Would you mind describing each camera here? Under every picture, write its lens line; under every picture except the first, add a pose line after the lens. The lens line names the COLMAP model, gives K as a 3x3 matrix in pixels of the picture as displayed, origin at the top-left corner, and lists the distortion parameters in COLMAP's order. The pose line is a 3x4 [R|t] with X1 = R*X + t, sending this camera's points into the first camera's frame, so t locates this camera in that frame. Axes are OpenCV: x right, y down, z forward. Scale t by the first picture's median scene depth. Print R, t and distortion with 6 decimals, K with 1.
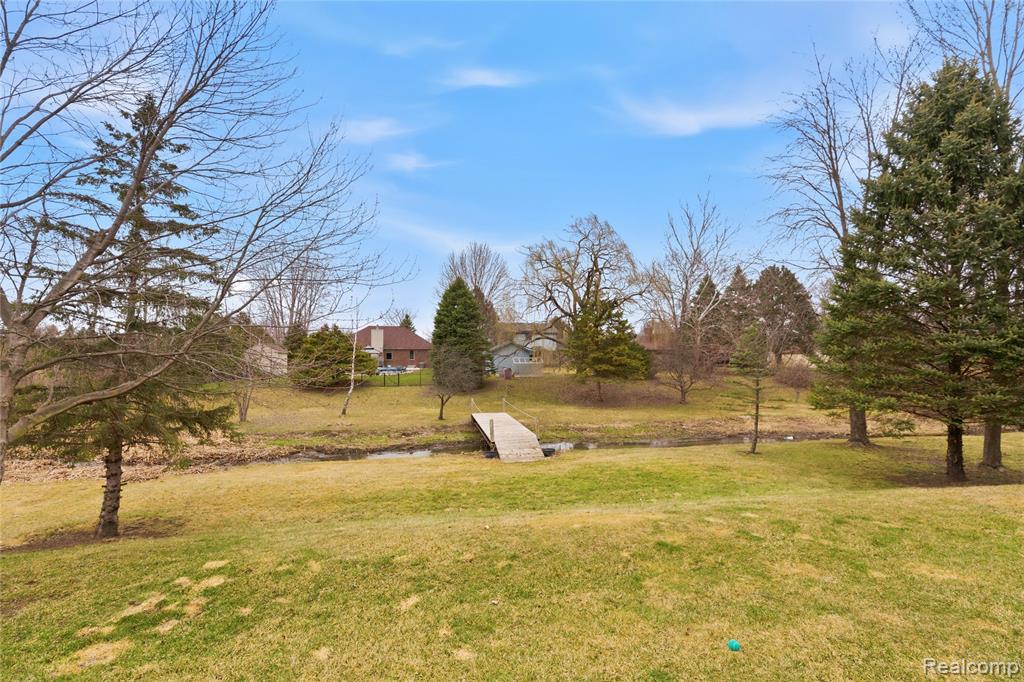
lens RADIAL K [[458.6, 0, 512.0], [0, 458.6, 341.0], [0, 0, 1]] dist [0.009074, -0.000315]
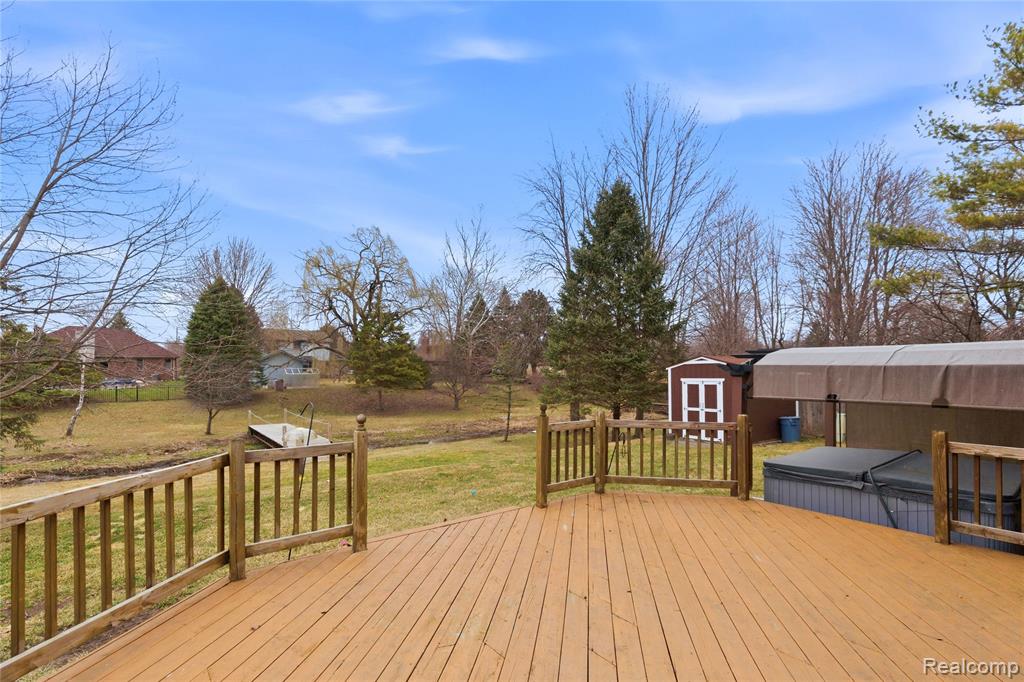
lens RADIAL K [[491.0, 0, 514.5], [0, 491.0, 365.0], [0, 0, 1]] dist [0.002807, 0.000111]
pose [[0.890606, 0.006264, 0.454733, -0.041165], [-0.019295, 0.999525, 0.024021, -0.003166], [-0.454366, -0.030168, 0.890304, -0.113763]]
